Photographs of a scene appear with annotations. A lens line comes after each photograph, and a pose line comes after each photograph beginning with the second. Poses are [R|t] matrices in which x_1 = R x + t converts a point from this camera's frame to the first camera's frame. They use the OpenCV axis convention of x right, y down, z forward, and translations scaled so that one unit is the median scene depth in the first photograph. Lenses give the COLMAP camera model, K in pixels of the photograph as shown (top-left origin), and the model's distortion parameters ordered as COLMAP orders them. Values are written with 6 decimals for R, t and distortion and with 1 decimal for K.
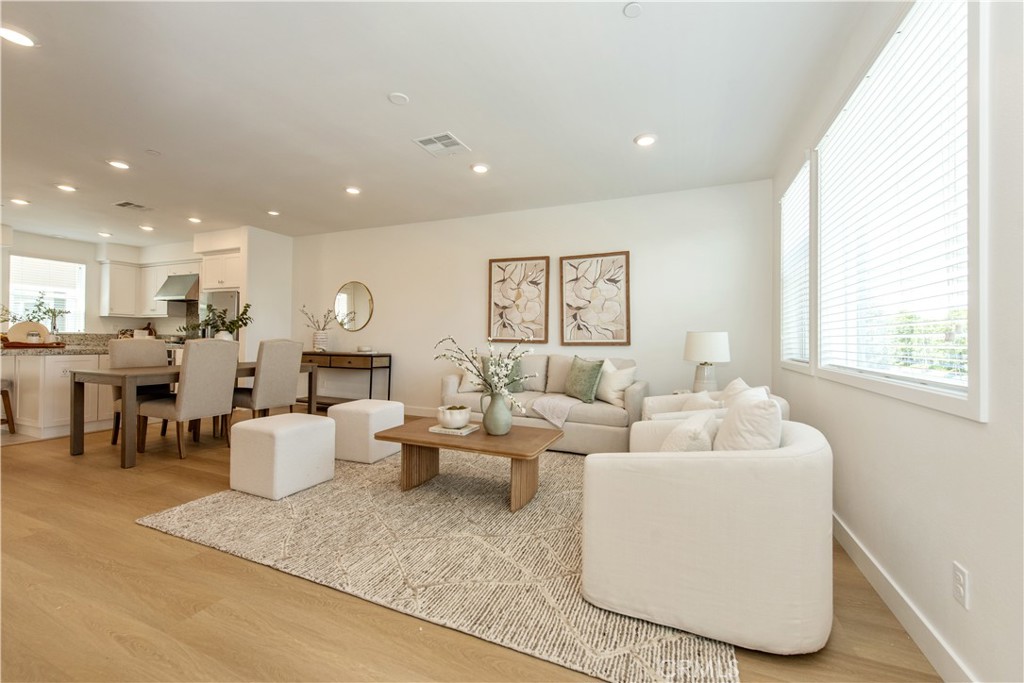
lens RADIAL K [[403.7, 0, 515.5], [0, 403.7, 339.0], [0, 0, 1]] dist [0.009480, -0.002313]
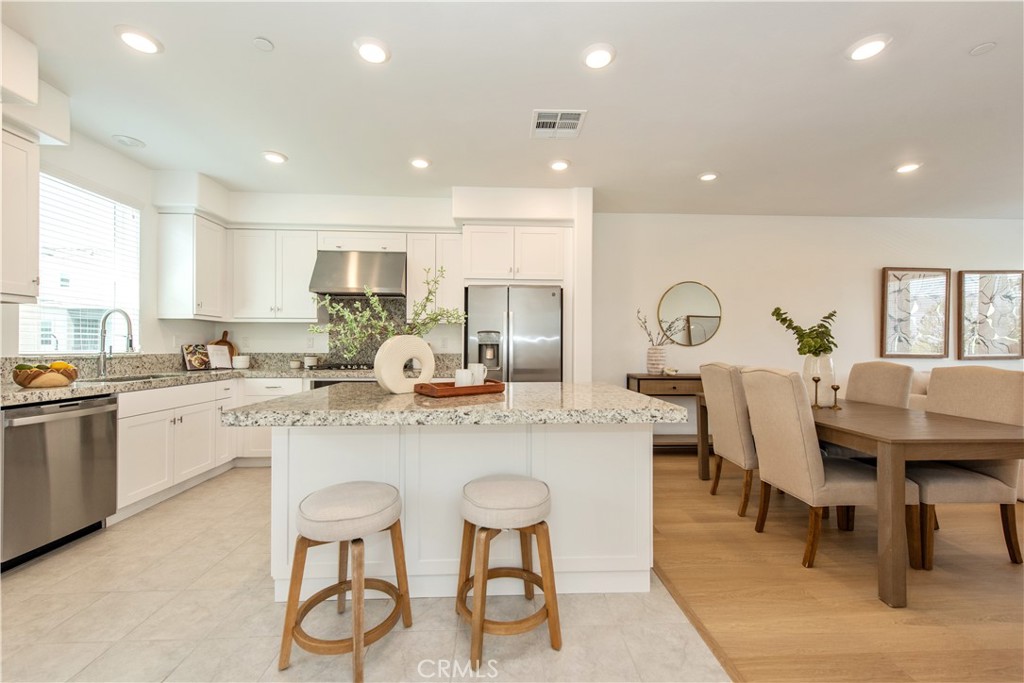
lens RADIAL K [[403.7, 0, 514.0], [0, 403.7, 342.3], [0, 0, 1]] dist [0.009480, -0.002313]
pose [[0.902409, -0.006885, 0.430826, -1.260289], [0.009097, 0.999954, -0.003075, -0.032816], [-0.430785, 0.006694, 0.902430, 0.551161]]
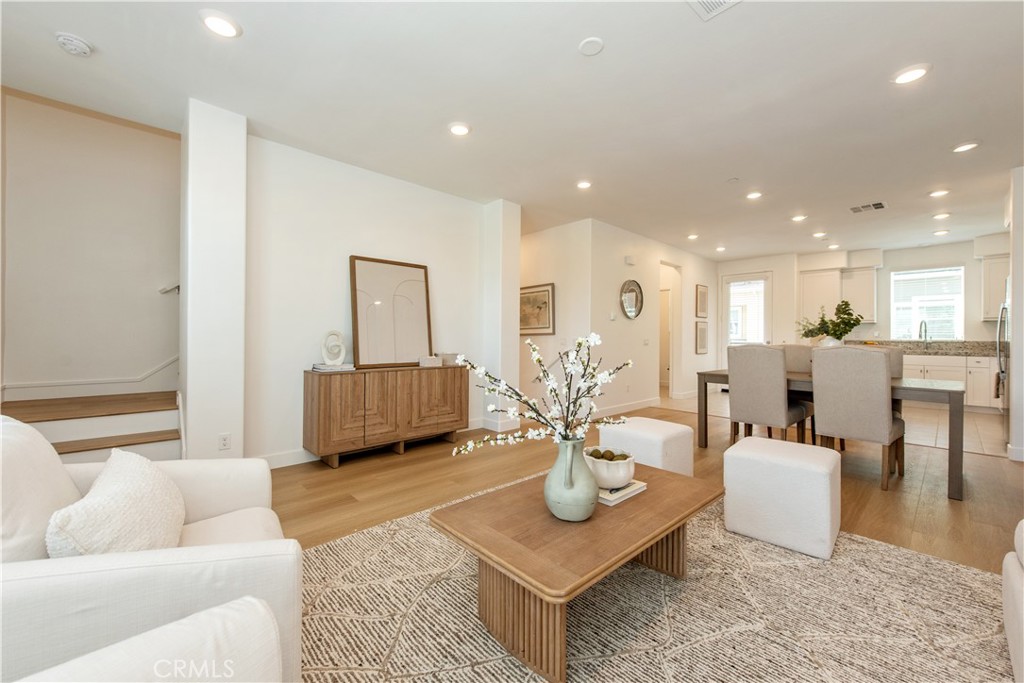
lens RADIAL K [[403.7, 0, 511.6], [0, 403.7, 336.0], [0, 0, 1]] dist [0.009480, -0.002313]
pose [[-0.408557, -0.018143, -0.912552, 0.277833], [-0.012340, 0.999821, -0.014354, 0.000624], [0.912649, 0.005396, -0.408708, 0.647866]]
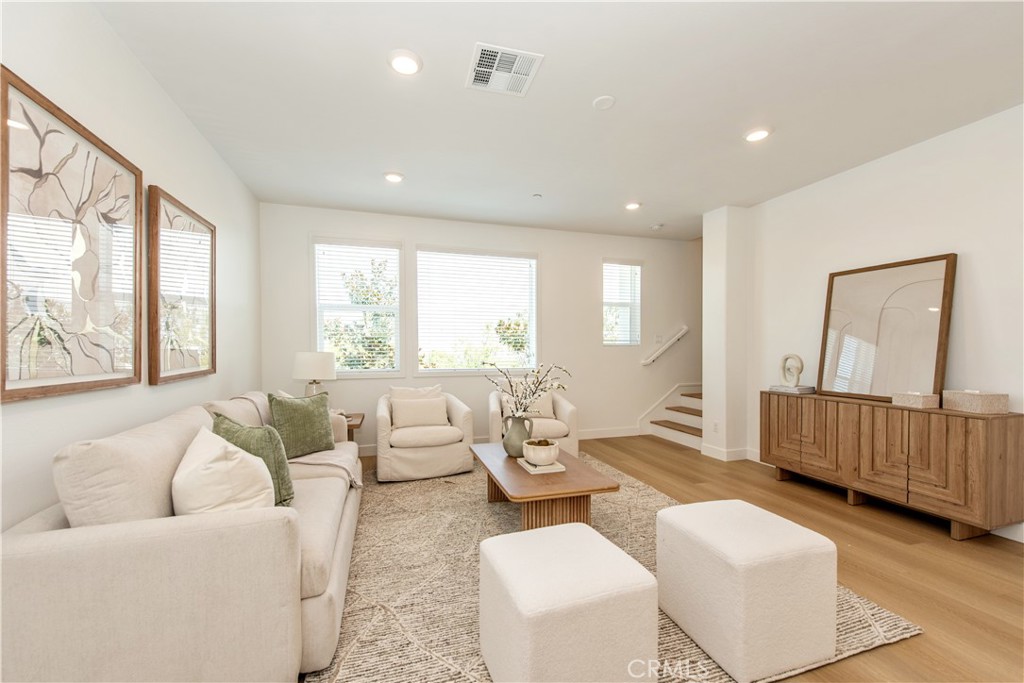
lens RADIAL K [[403.7, 0, 505.8], [0, 403.7, 354.3], [0, 0, 1]] dist [0.009480, -0.002313]
pose [[-0.641820, -0.022669, 0.766521, -0.465739], [-0.005375, 0.999671, 0.025064, -0.030588], [-0.766837, 0.011966, -0.641730, 0.955578]]
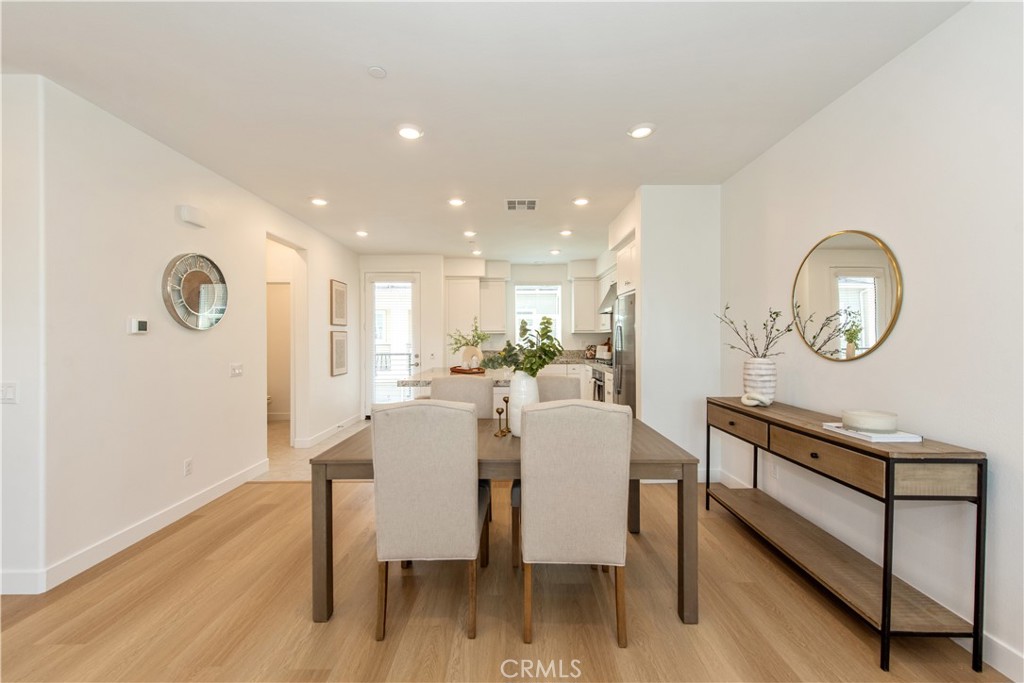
lens RADIAL K [[403.7, 0, 510.9], [0, 403.7, 337.9], [0, 0, 1]] dist [0.009480, -0.002313]
pose [[0.388399, -0.014732, -0.921374, -0.203234], [0.008624, 0.999887, -0.012352, -0.048597], [0.921451, -0.003149, 0.388482, 0.682675]]
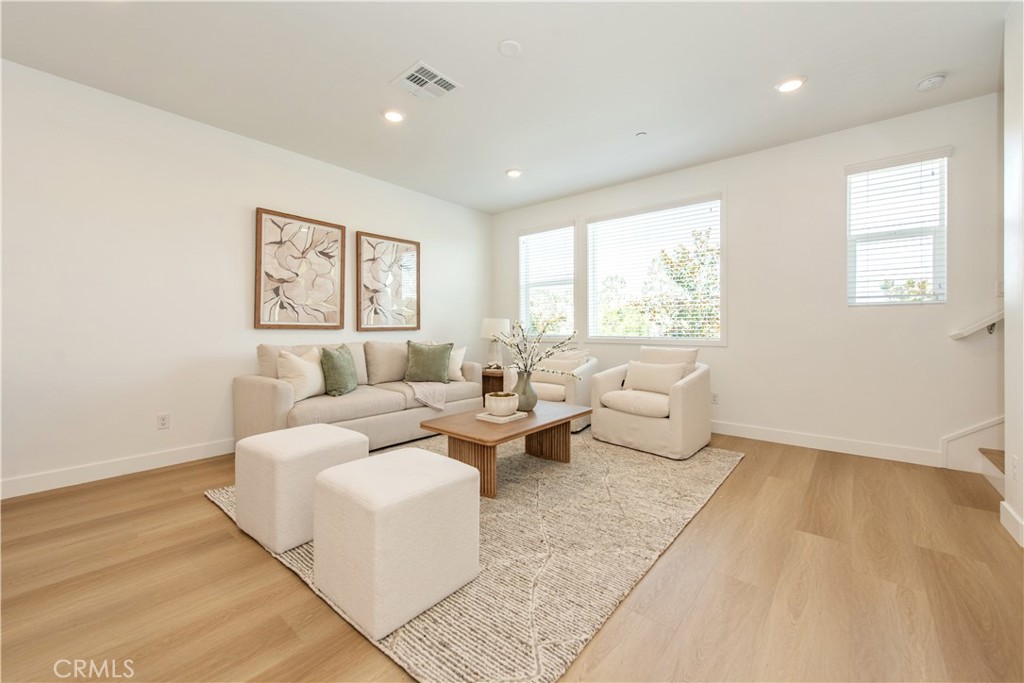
lens RADIAL K [[403.7, 0, 514.0], [0, 403.7, 330.7], [0, 0, 1]] dist [0.009480, -0.002313]
pose [[0.286501, -0.017009, 0.957929, -0.619312], [0.002742, 0.999853, 0.016933, 0.000769], [-0.958076, -0.002225, 0.286505, 0.402099]]
